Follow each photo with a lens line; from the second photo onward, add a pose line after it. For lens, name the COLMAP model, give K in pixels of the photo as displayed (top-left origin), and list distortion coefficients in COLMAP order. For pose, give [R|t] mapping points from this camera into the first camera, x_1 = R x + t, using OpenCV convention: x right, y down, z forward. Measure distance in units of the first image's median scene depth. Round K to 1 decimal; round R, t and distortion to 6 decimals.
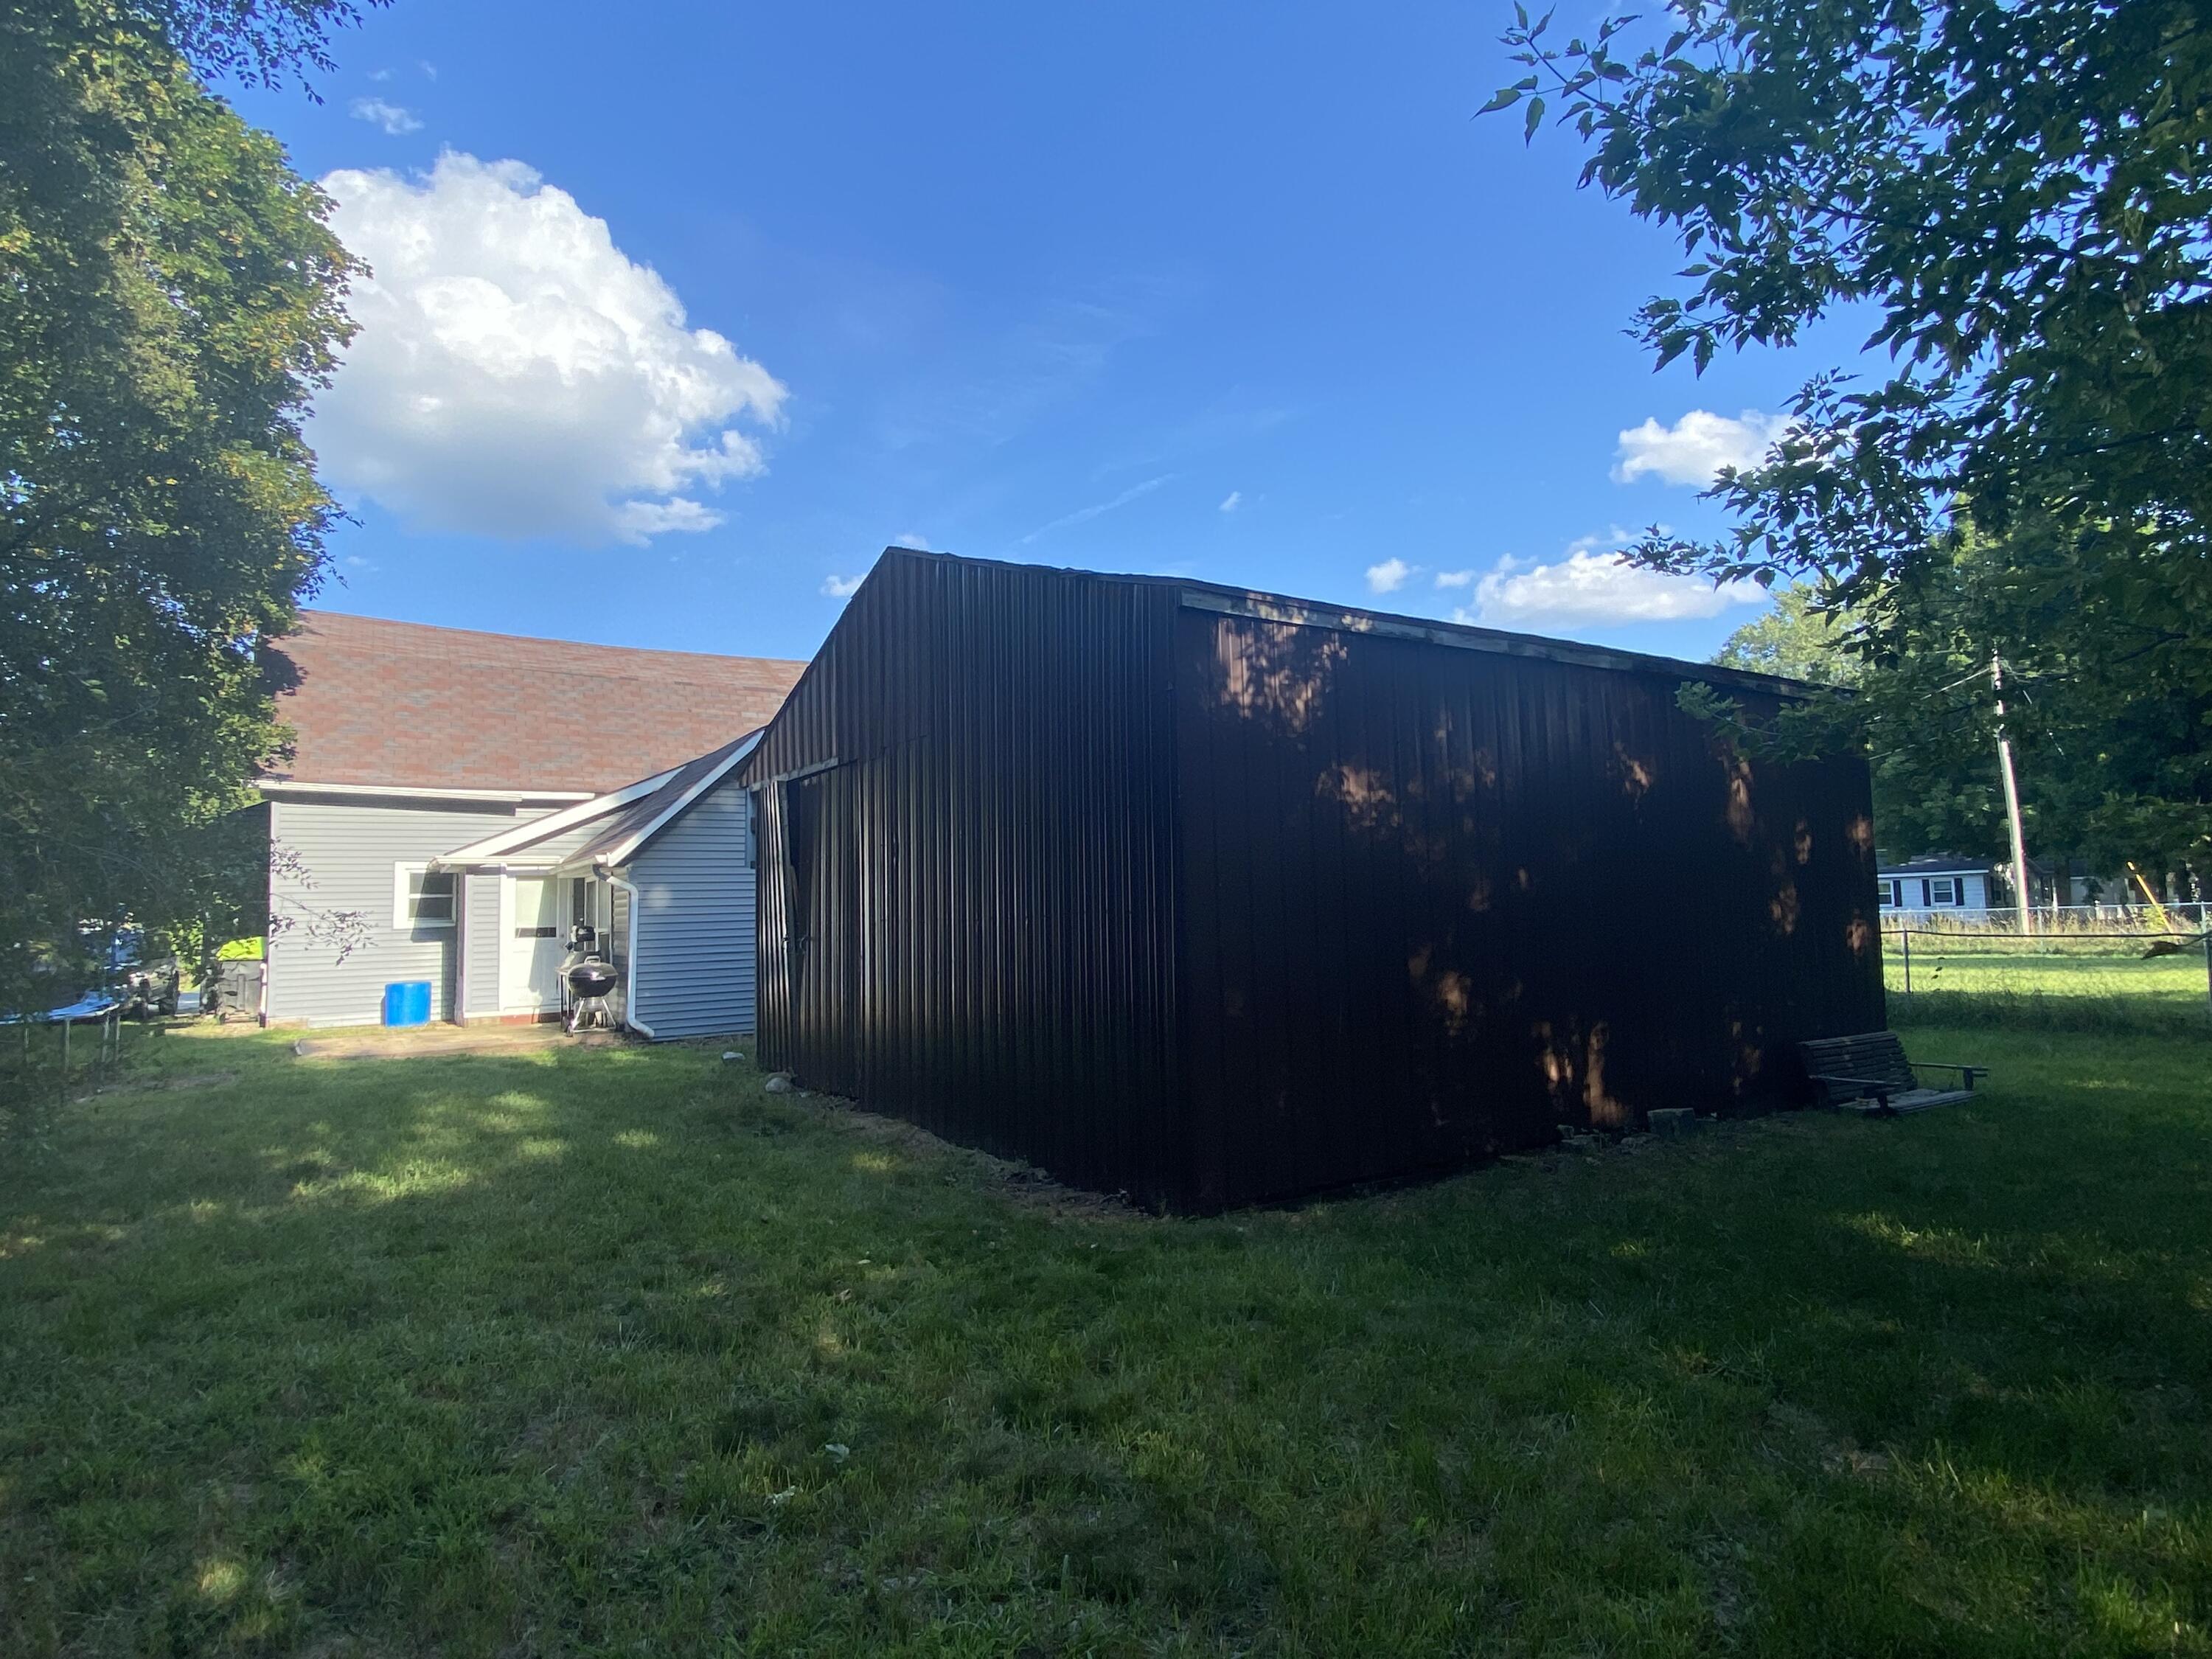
lens RADIAL K [[1186.2, 0, 1104.6], [0, 1186.2, 829.6], [0, 0, 1]] dist [-0.001932, -0.007484]
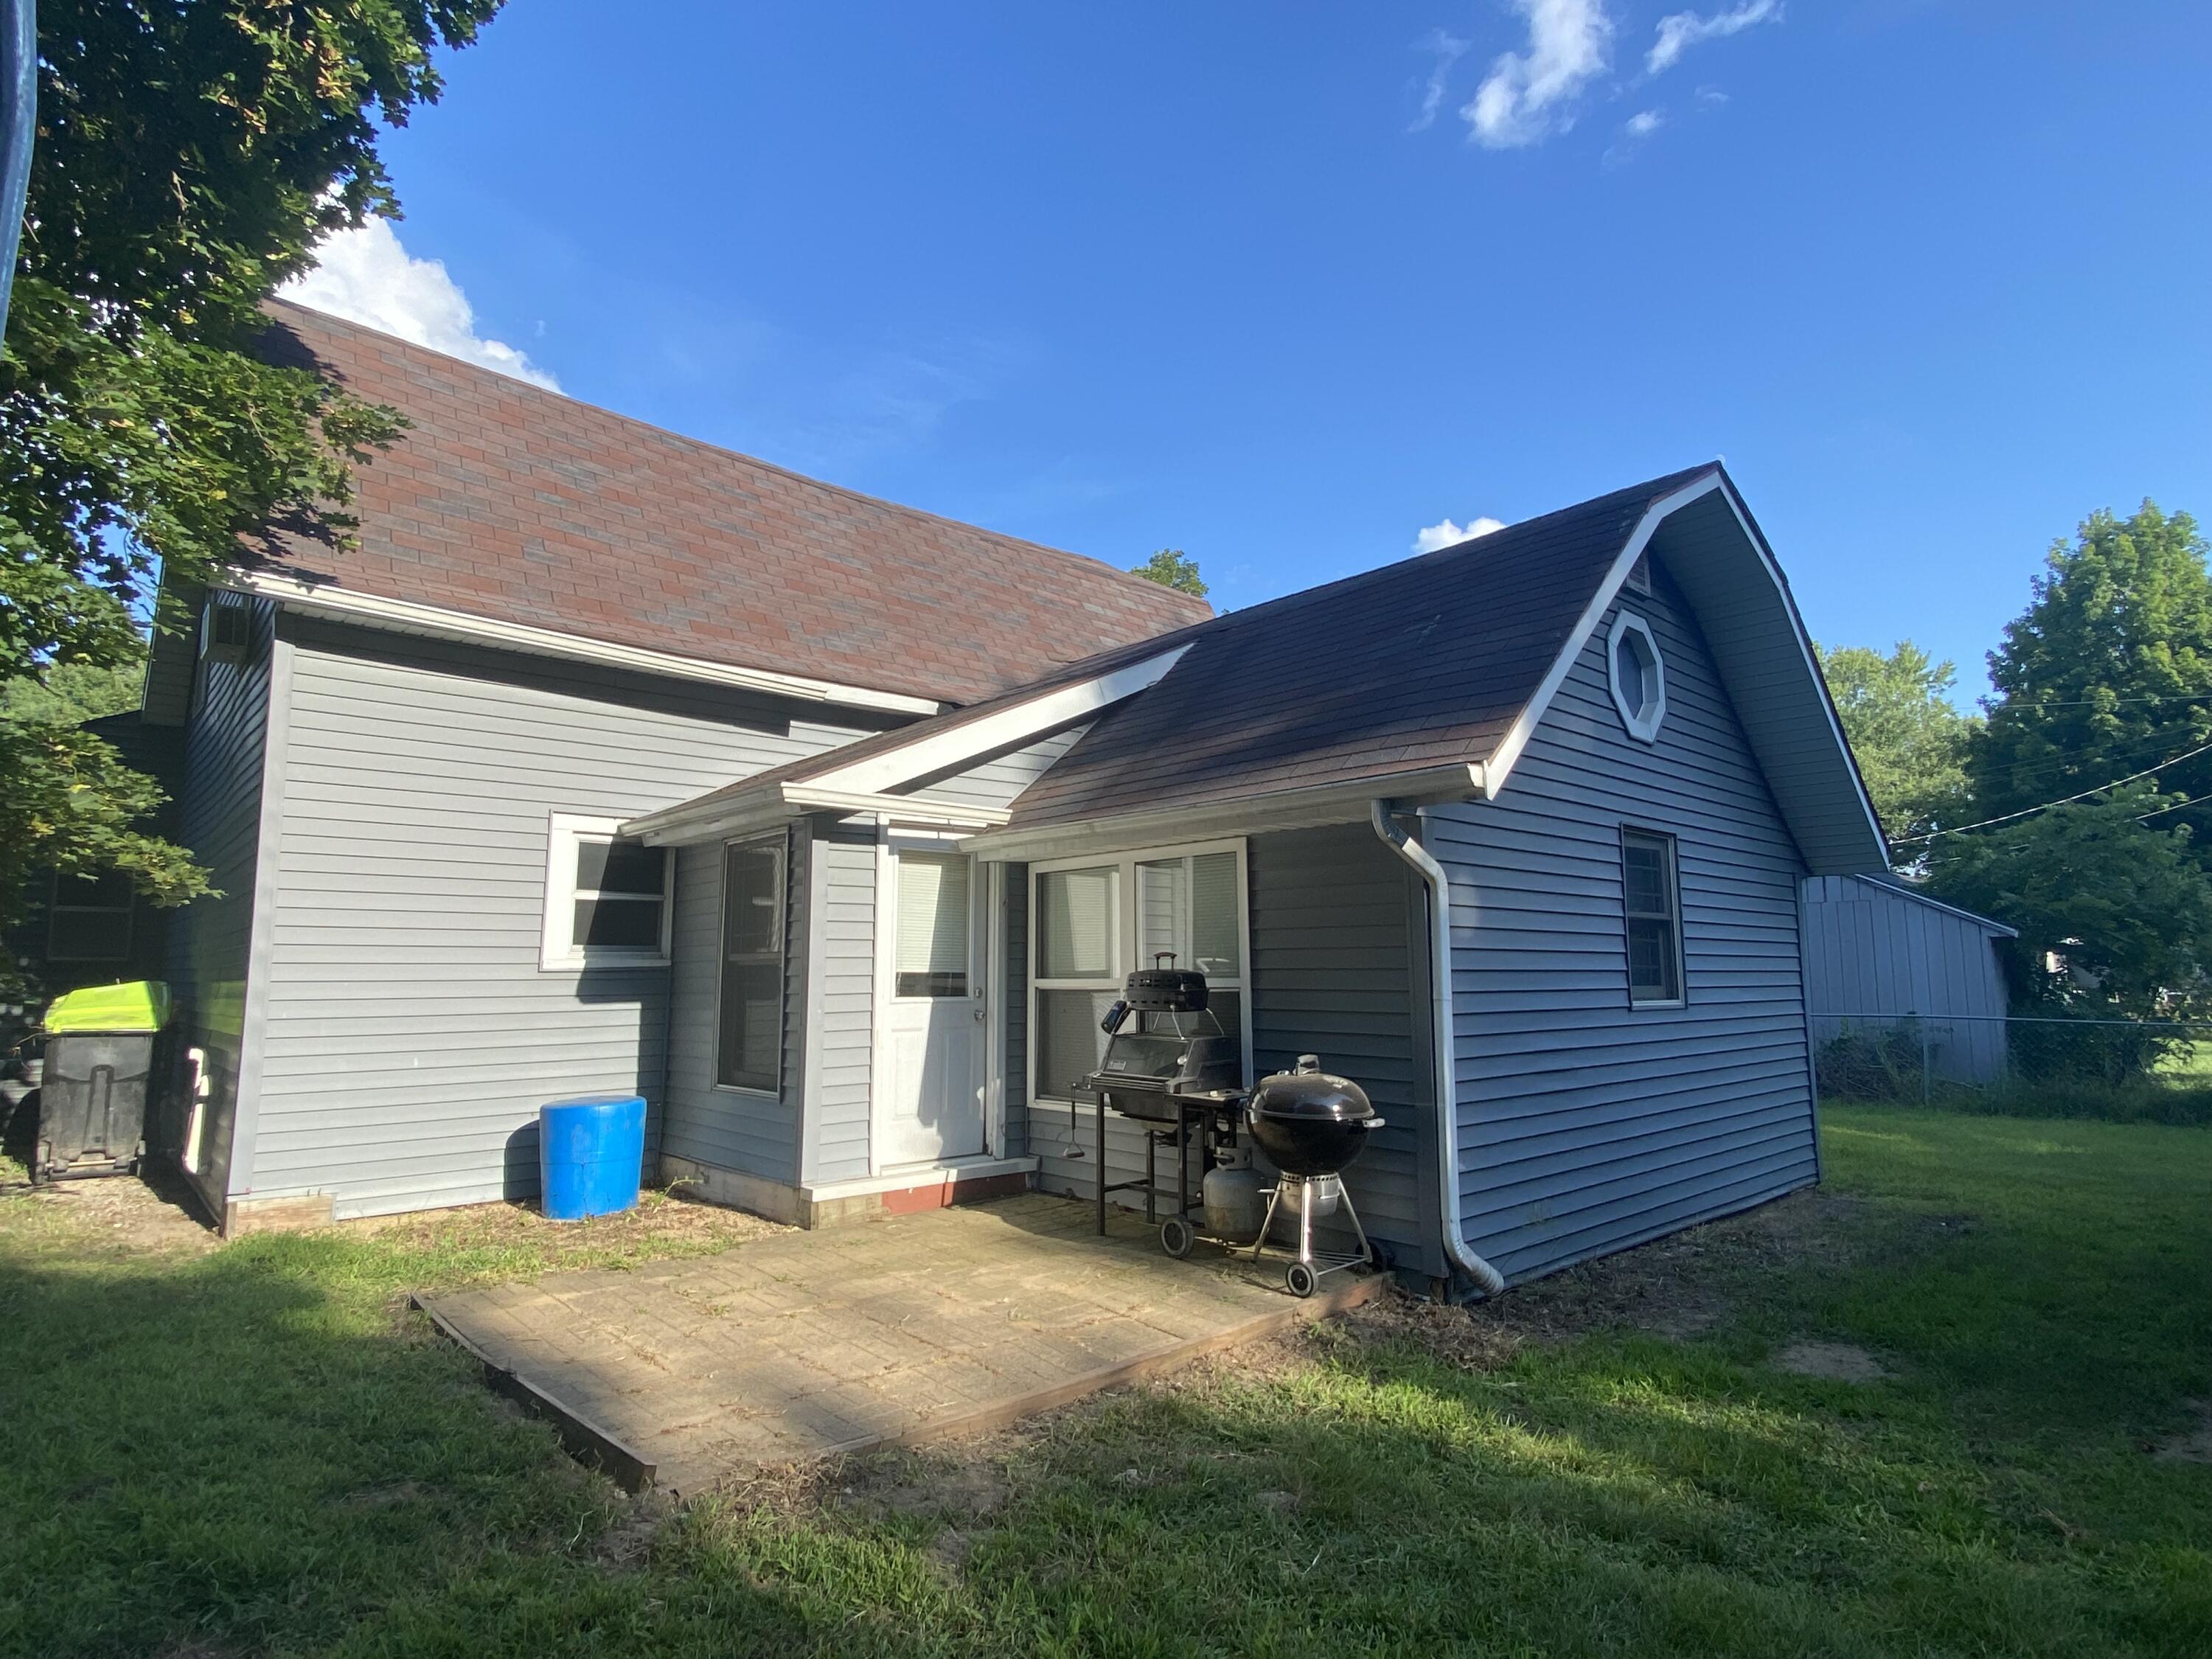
lens RADIAL K [[1186.2, 0, 1108.4], [0, 1186.2, 828.5], [0, 0, 1]] dist [-0.001932, -0.007484]
pose [[0.985754, 0.039845, 0.163407, -0.477777], [-0.030969, 0.997921, -0.056513, 0.051460], [-0.165319, 0.050647, 0.984939, 0.552544]]
